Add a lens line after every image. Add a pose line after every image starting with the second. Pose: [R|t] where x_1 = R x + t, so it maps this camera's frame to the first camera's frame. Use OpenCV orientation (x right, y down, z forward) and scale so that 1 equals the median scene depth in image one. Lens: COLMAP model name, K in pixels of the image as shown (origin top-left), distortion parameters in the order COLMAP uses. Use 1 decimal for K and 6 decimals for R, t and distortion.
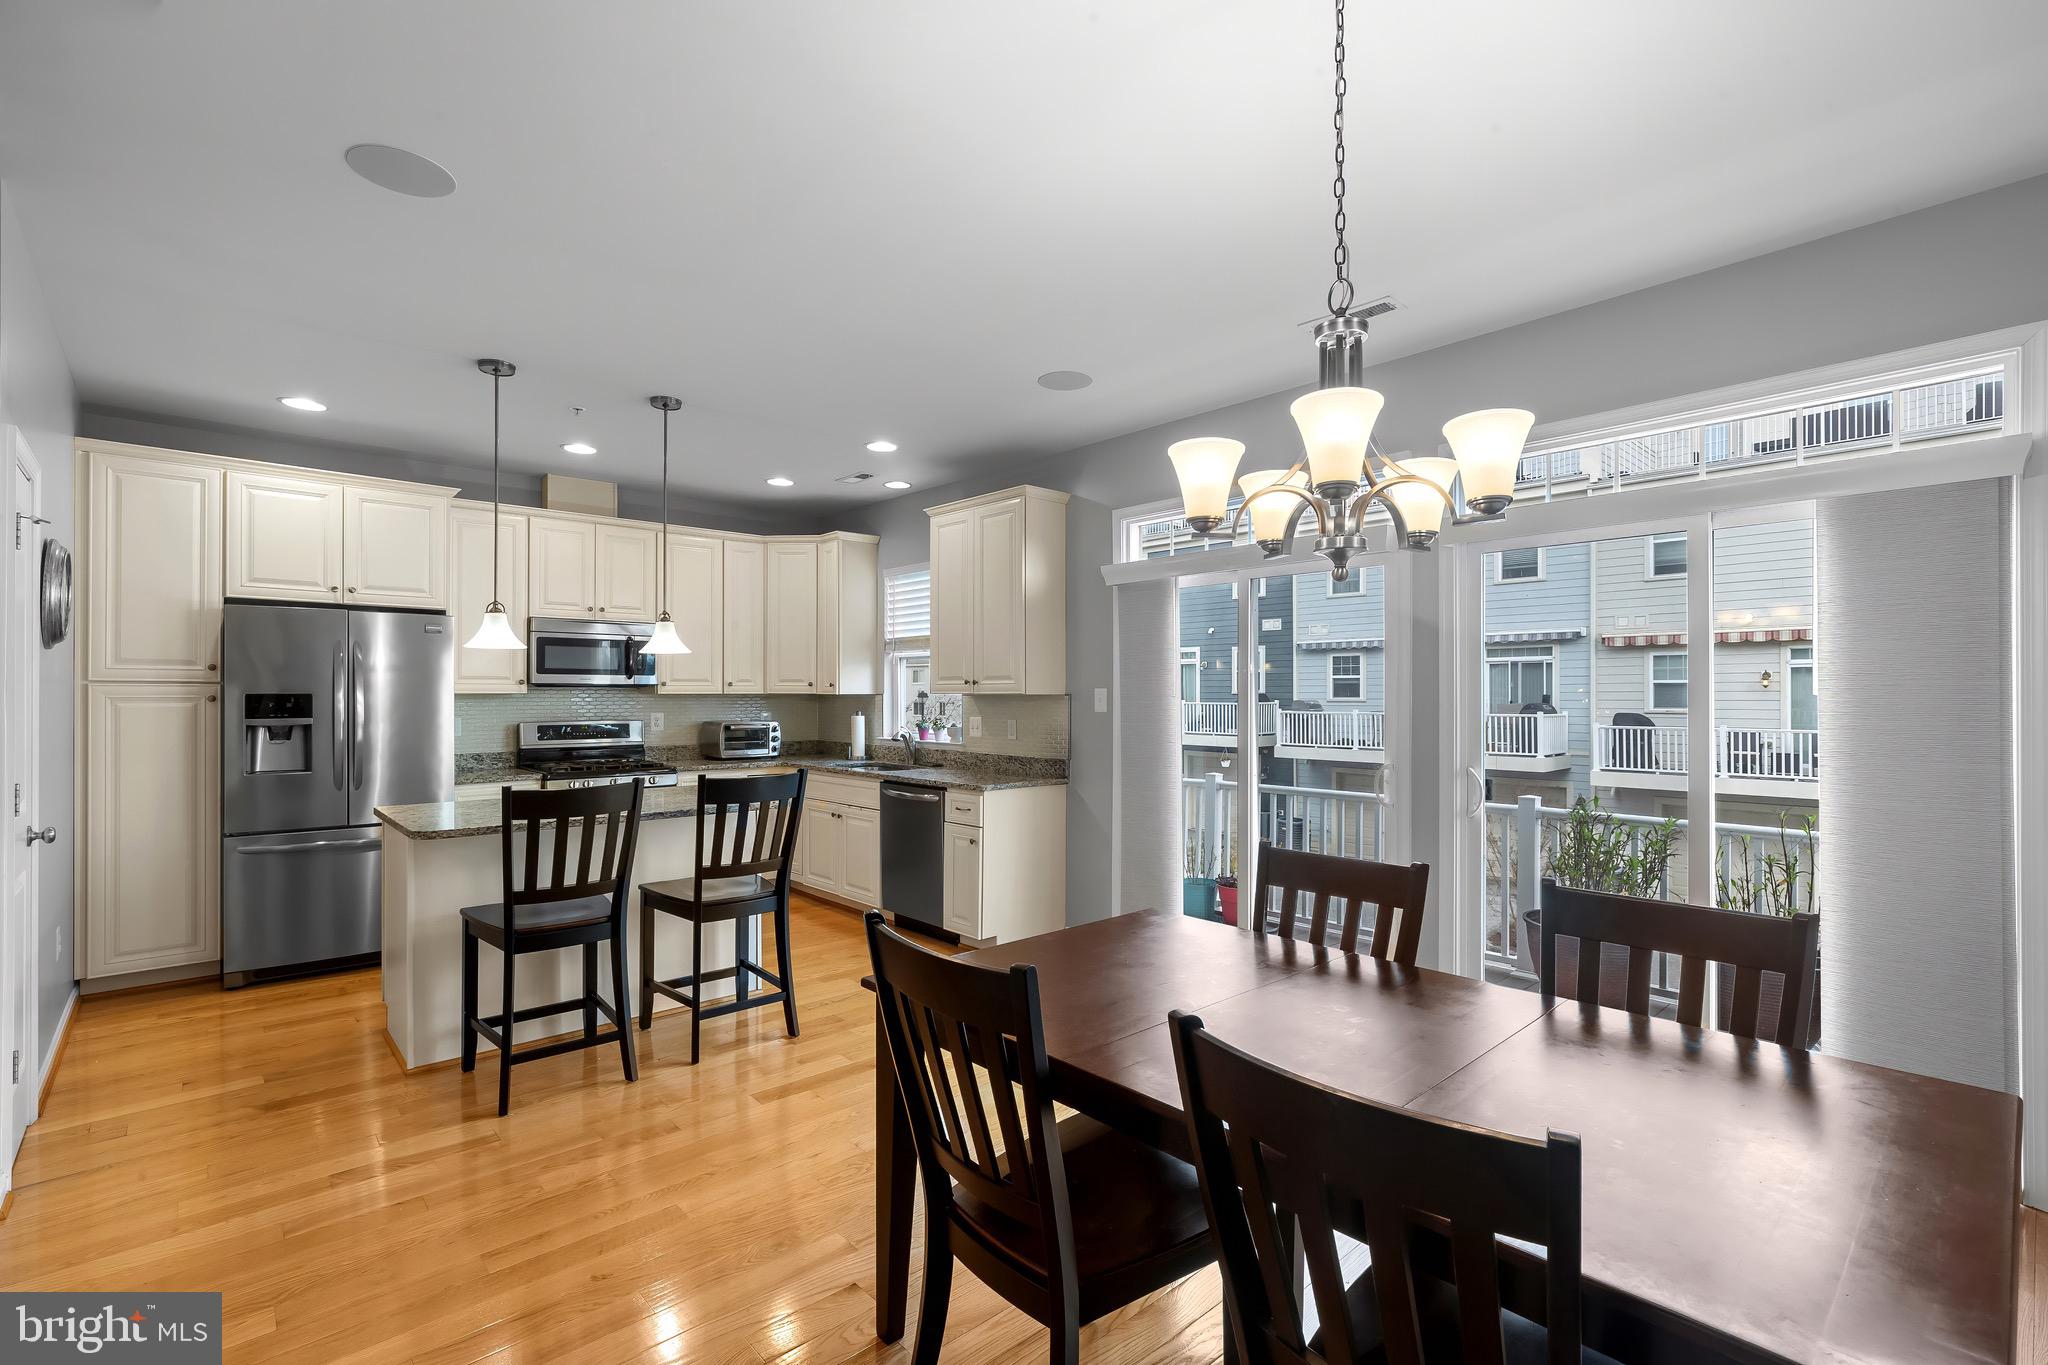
lens RADIAL K [[931.1, 0, 1031.4], [0, 931.1, 688.8], [0, 0, 1]] dist [0.020743, 0.000878]
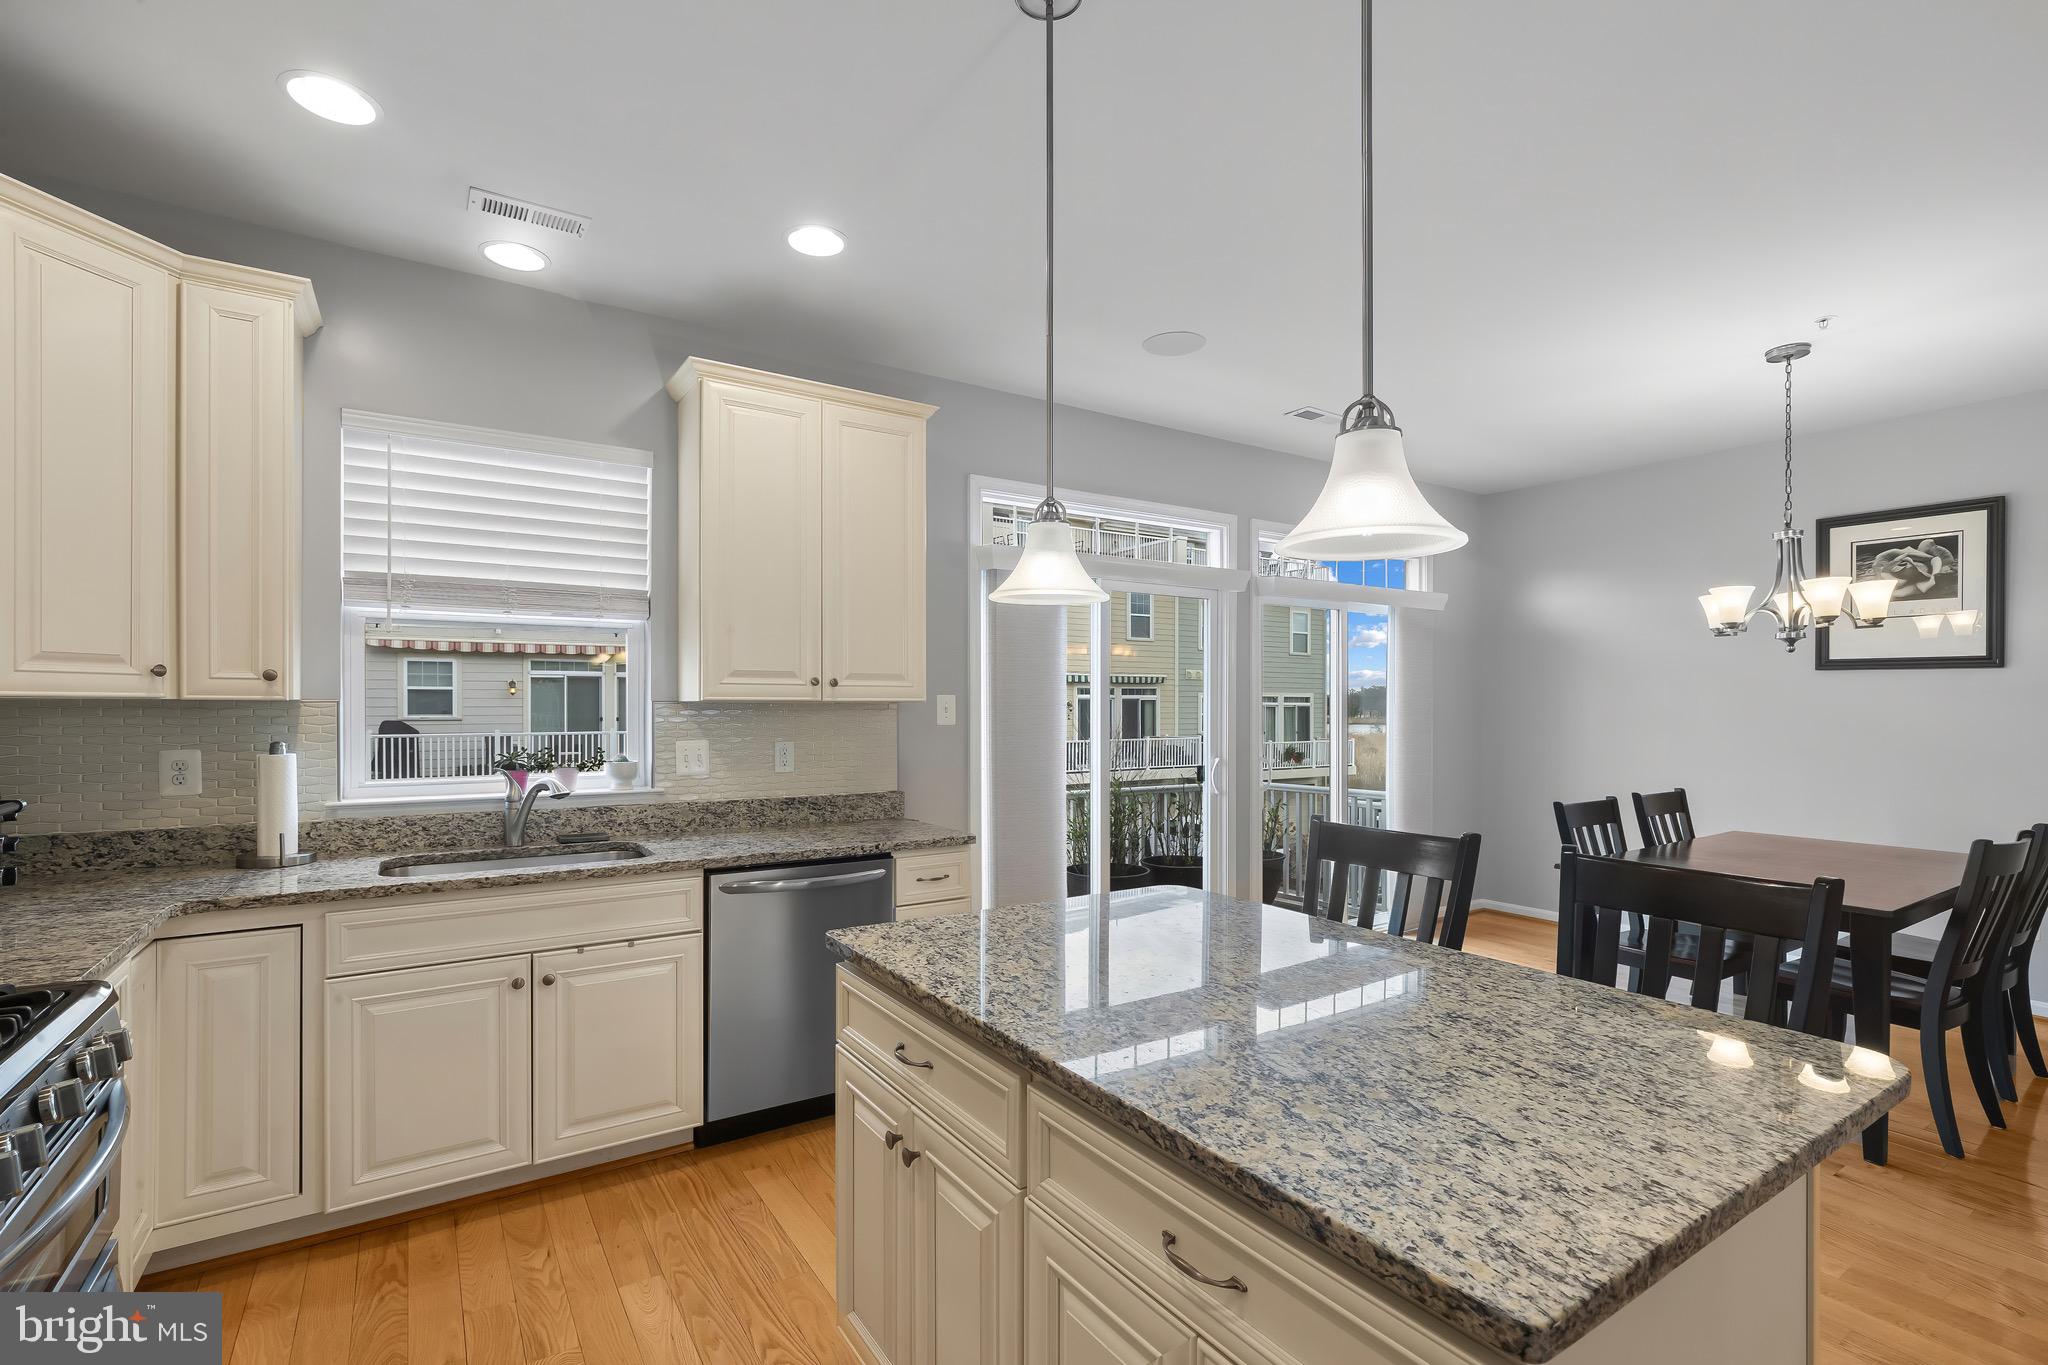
lens RADIAL K [[931.1, 0, 1021.4], [0, 931.1, 695.5], [0, 0, 1]] dist [0.020743, 0.000878]
pose [[0.206238, 0.009282, 0.978458, -0.167834], [-0.010011, 0.999923, -0.007375, 0.001287], [-0.978451, -0.008275, 0.206315, 0.196030]]
